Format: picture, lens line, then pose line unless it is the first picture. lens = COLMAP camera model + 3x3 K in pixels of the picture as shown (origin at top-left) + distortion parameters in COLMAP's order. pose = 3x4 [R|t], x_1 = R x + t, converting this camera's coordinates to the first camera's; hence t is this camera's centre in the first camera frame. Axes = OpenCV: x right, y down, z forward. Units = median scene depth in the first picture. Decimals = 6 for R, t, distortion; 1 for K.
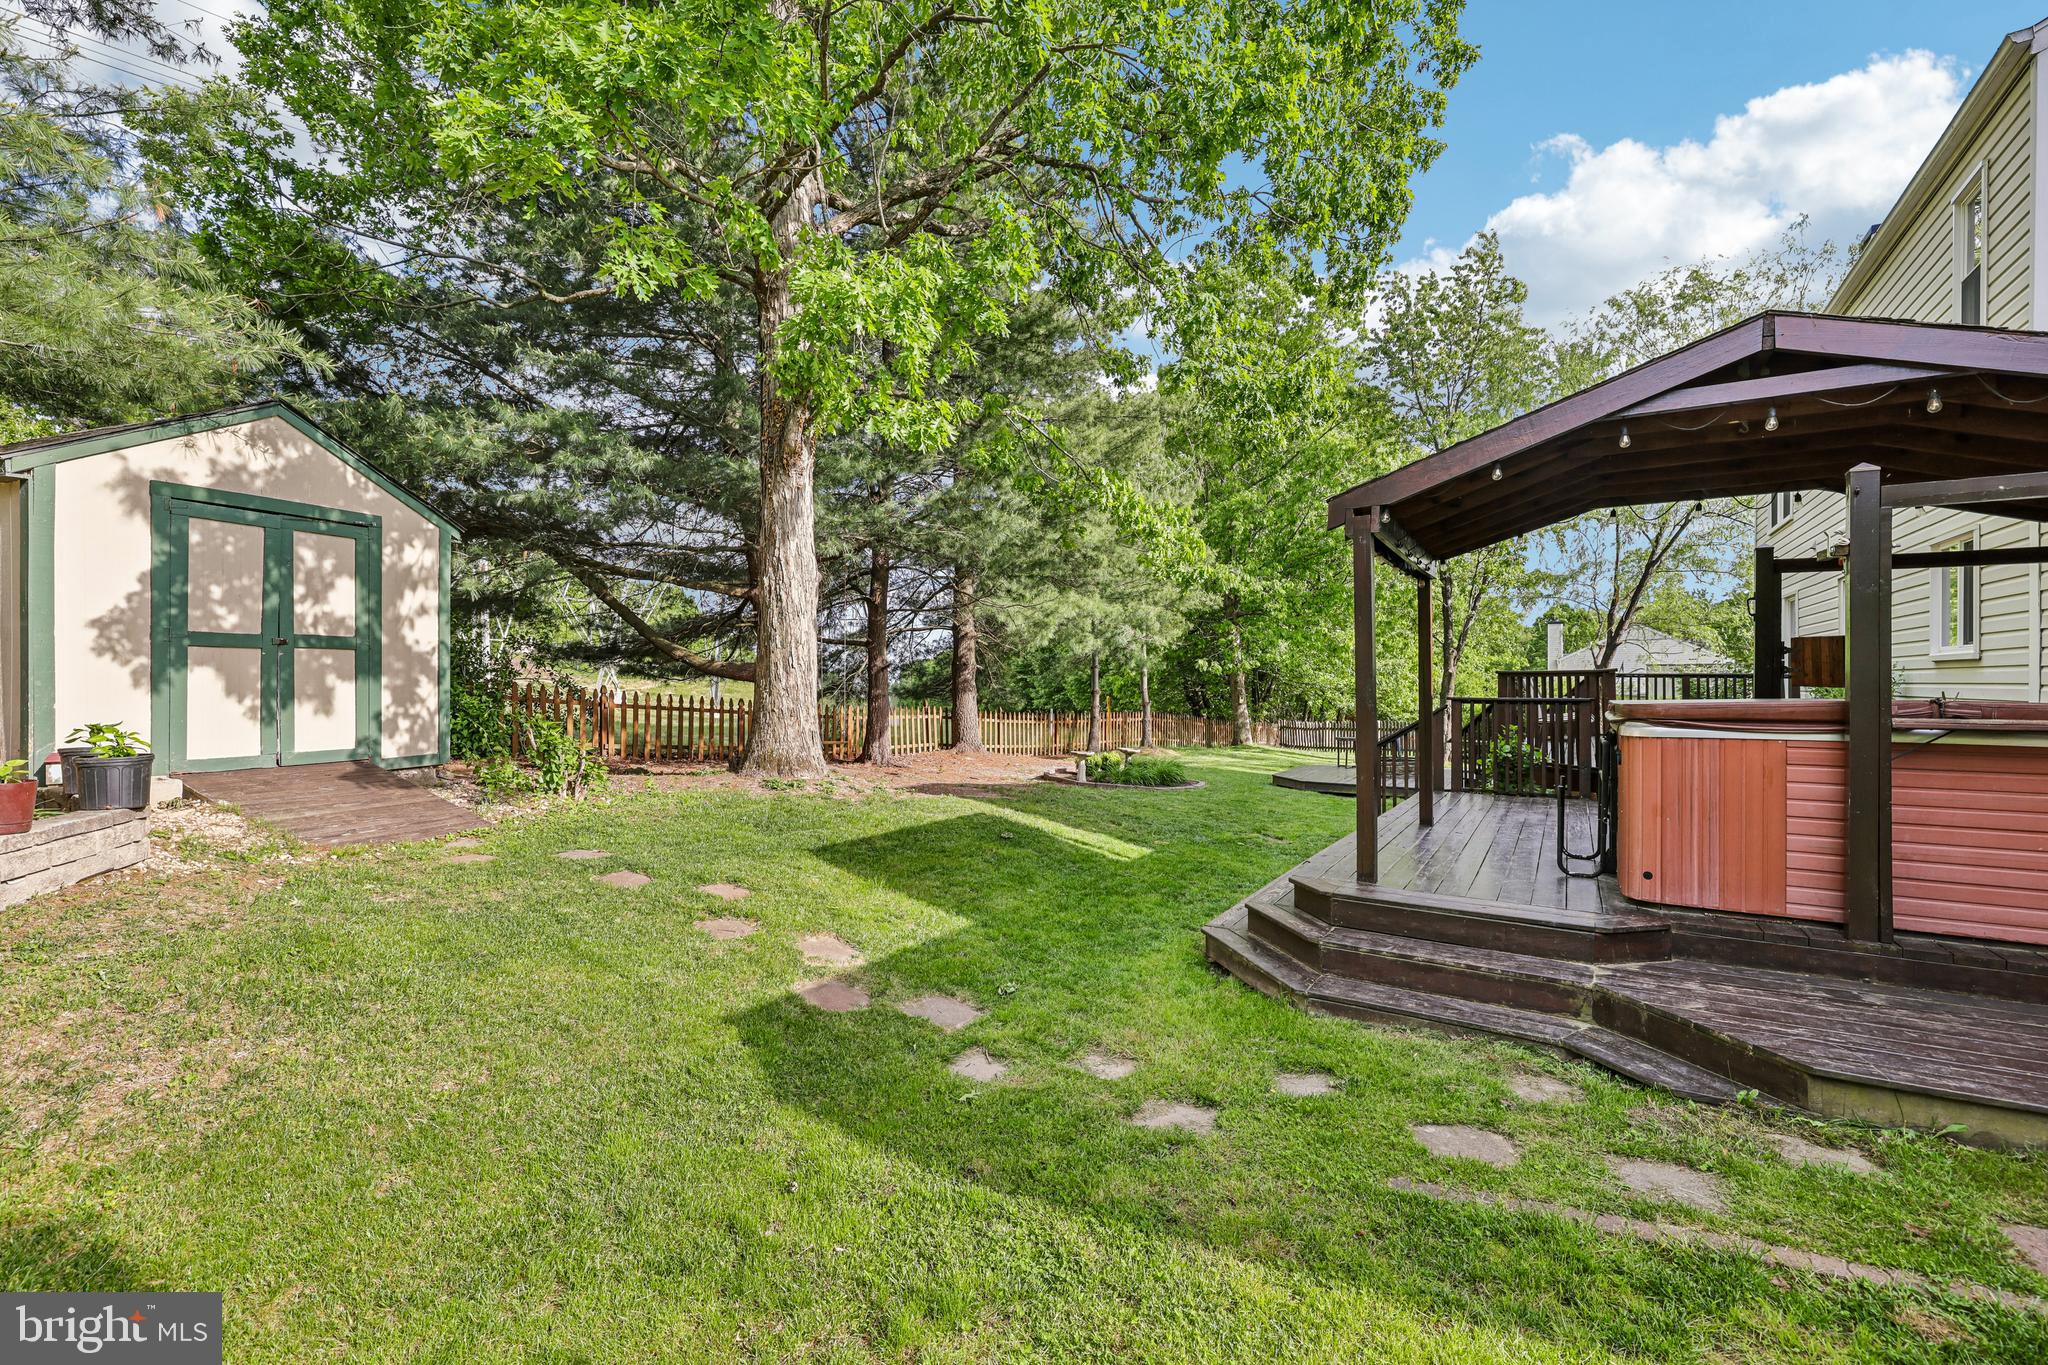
lens RADIAL K [[890.9, 0, 1001.9], [0, 890.9, 677.9], [0, 0, 1]] dist [0.000550, 0.000218]
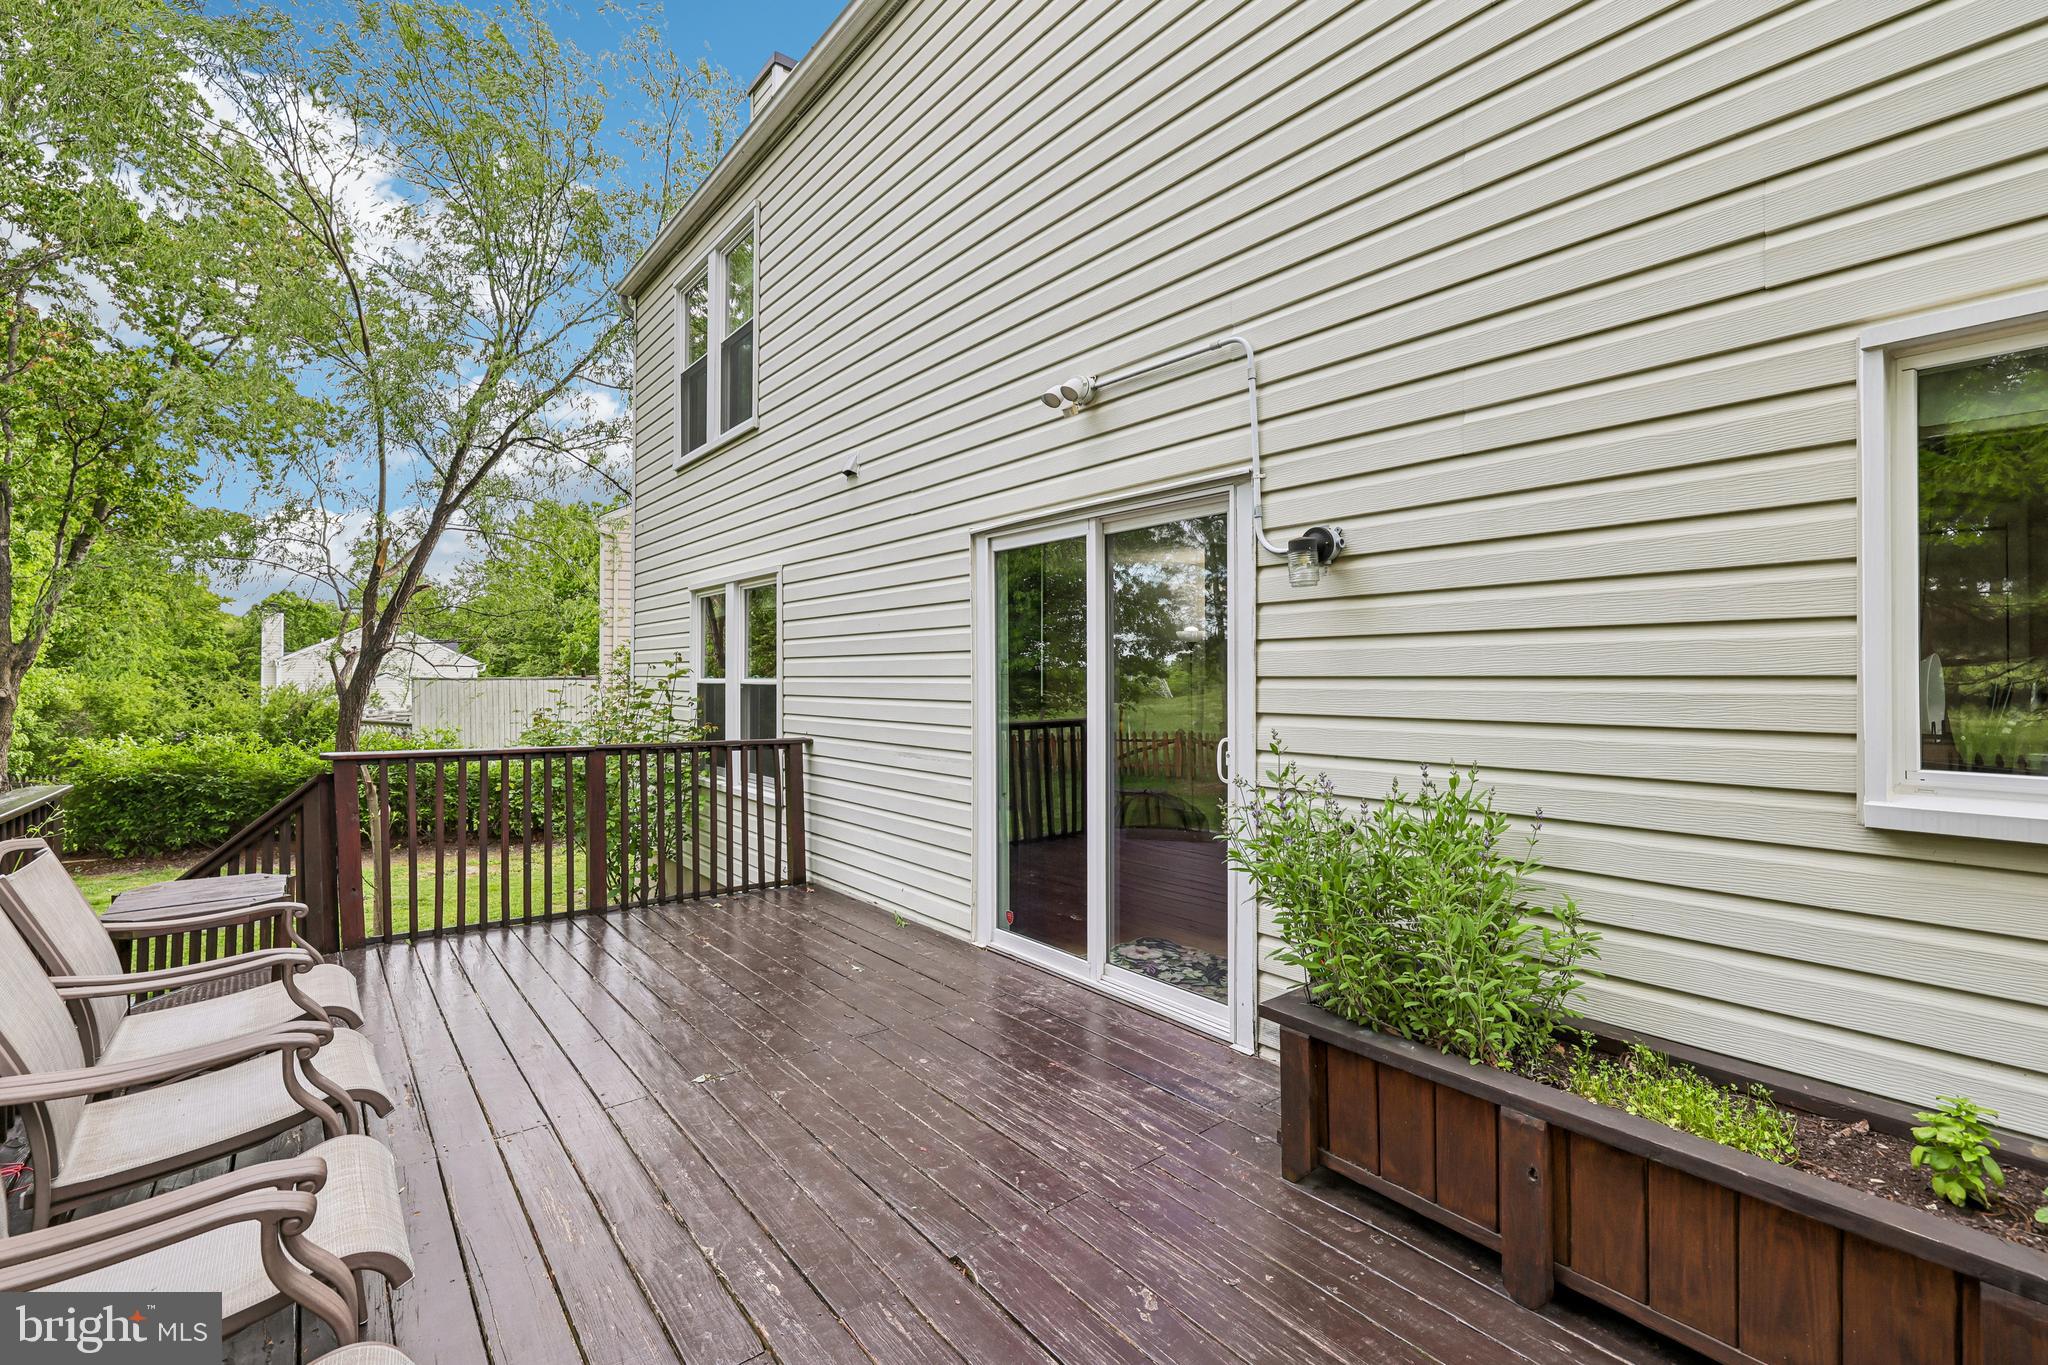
lens RADIAL K [[879.1, 0, 1010.3], [0, 879.1, 670.3], [0, 0, 1]] dist [-0.003768, 0.000076]
pose [[0.316738, 0.006901, 0.948488, 1.384026], [-0.003320, 0.999975, -0.006167, -0.108488], [-0.948507, -0.001195, 0.316753, 2.116368]]
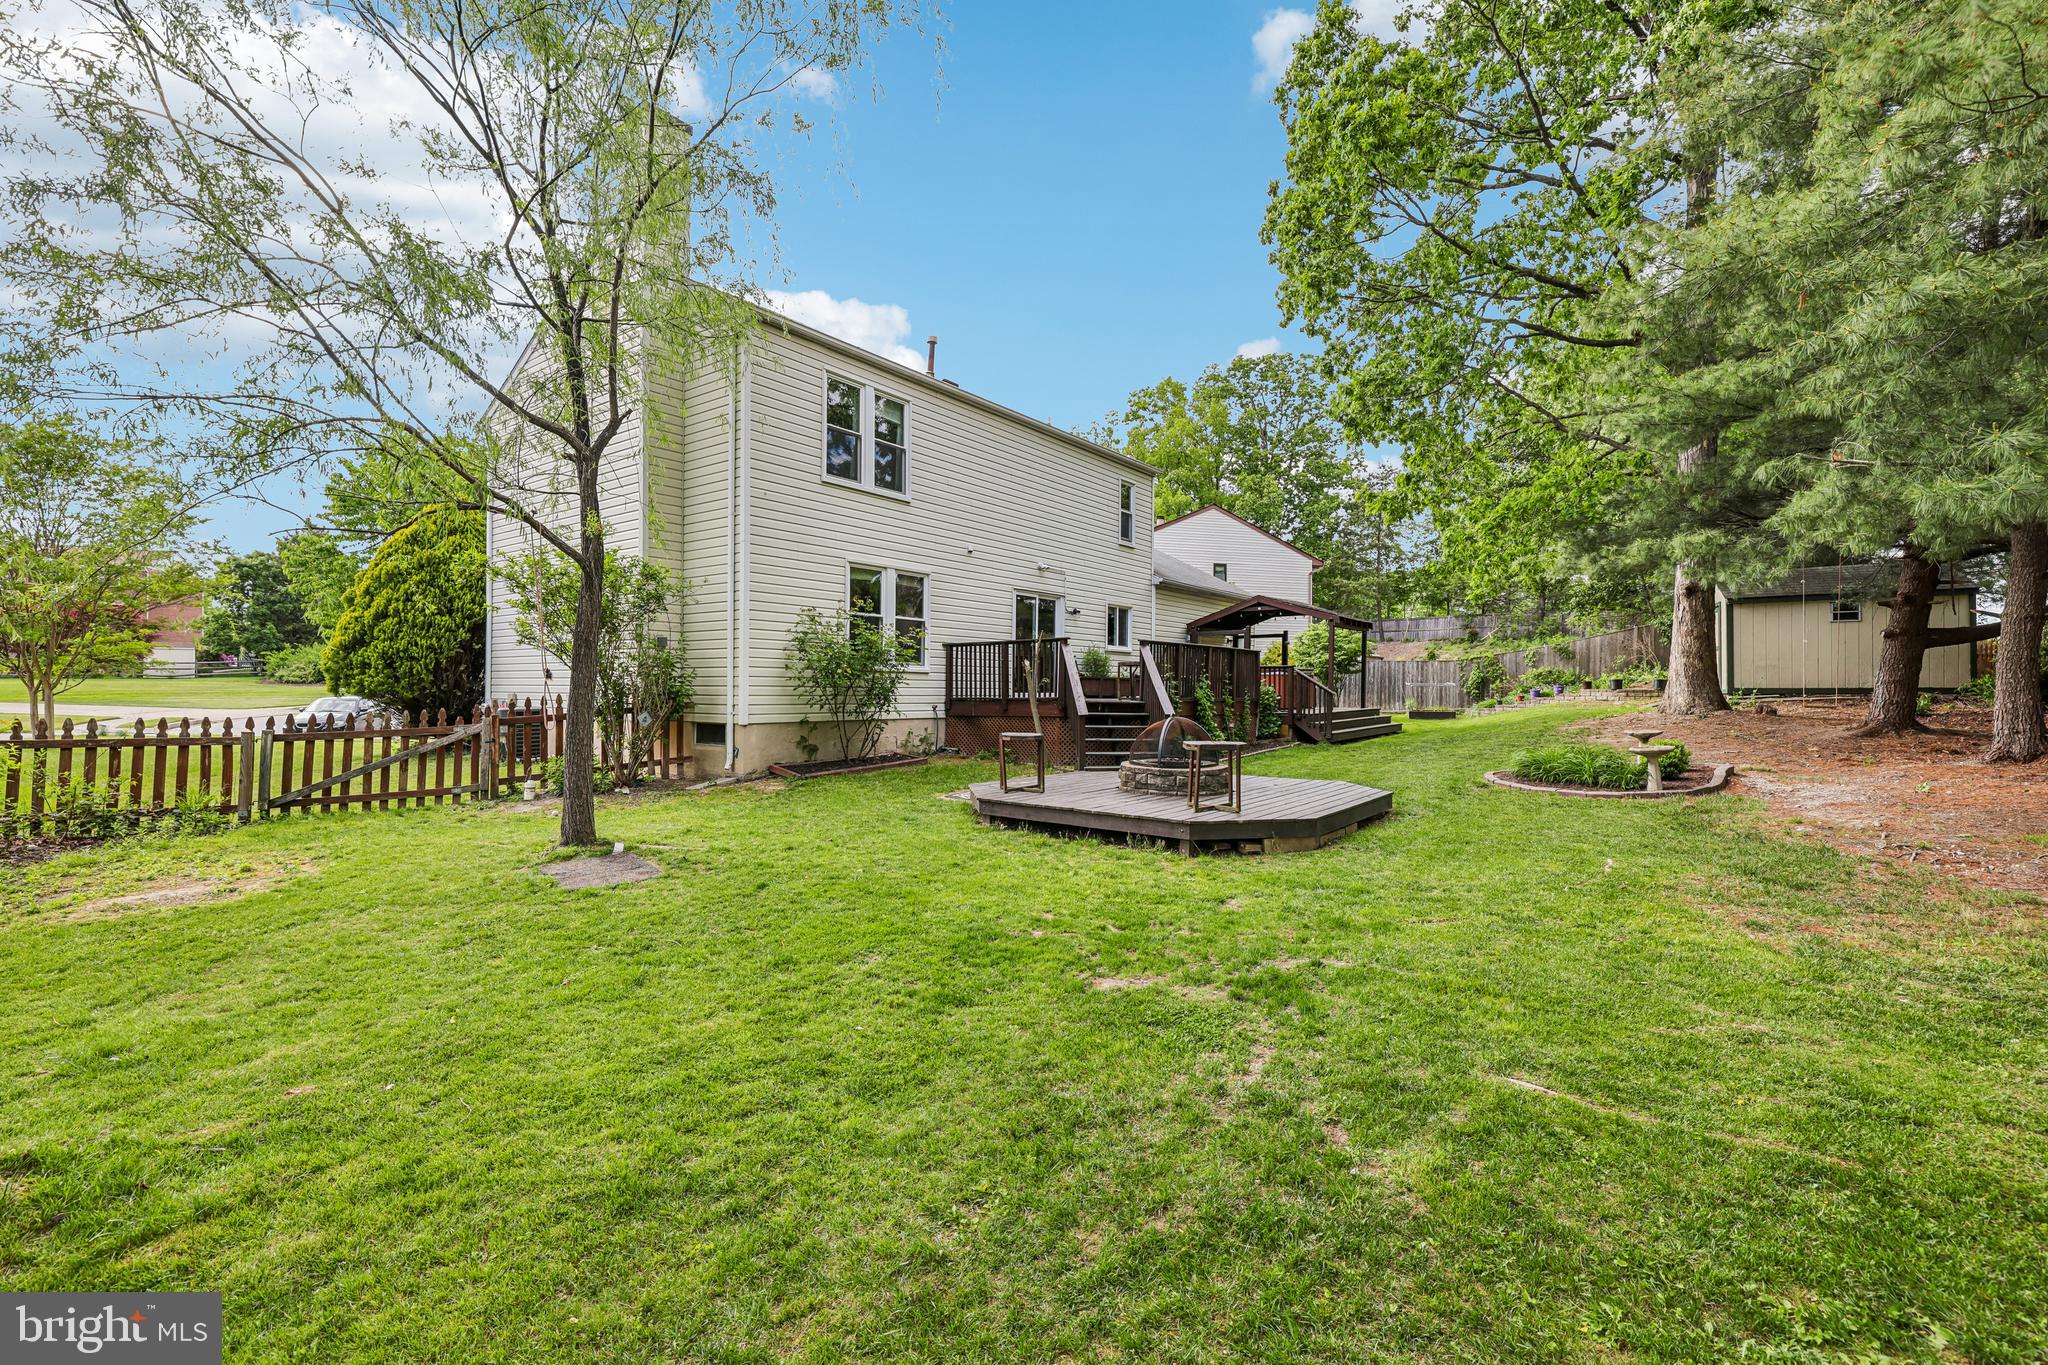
lens RADIAL K [[882.0, 0, 1026.7], [0, 882.0, 690.6], [0, 0, 1]] dist [0.001302, 0.000283]
pose [[-0.996241, -0.001533, 0.086610, 1.964289], [-0.002034, 0.999982, -0.005702, 0.194311], [-0.086600, -0.005857, -0.996226, 6.334038]]
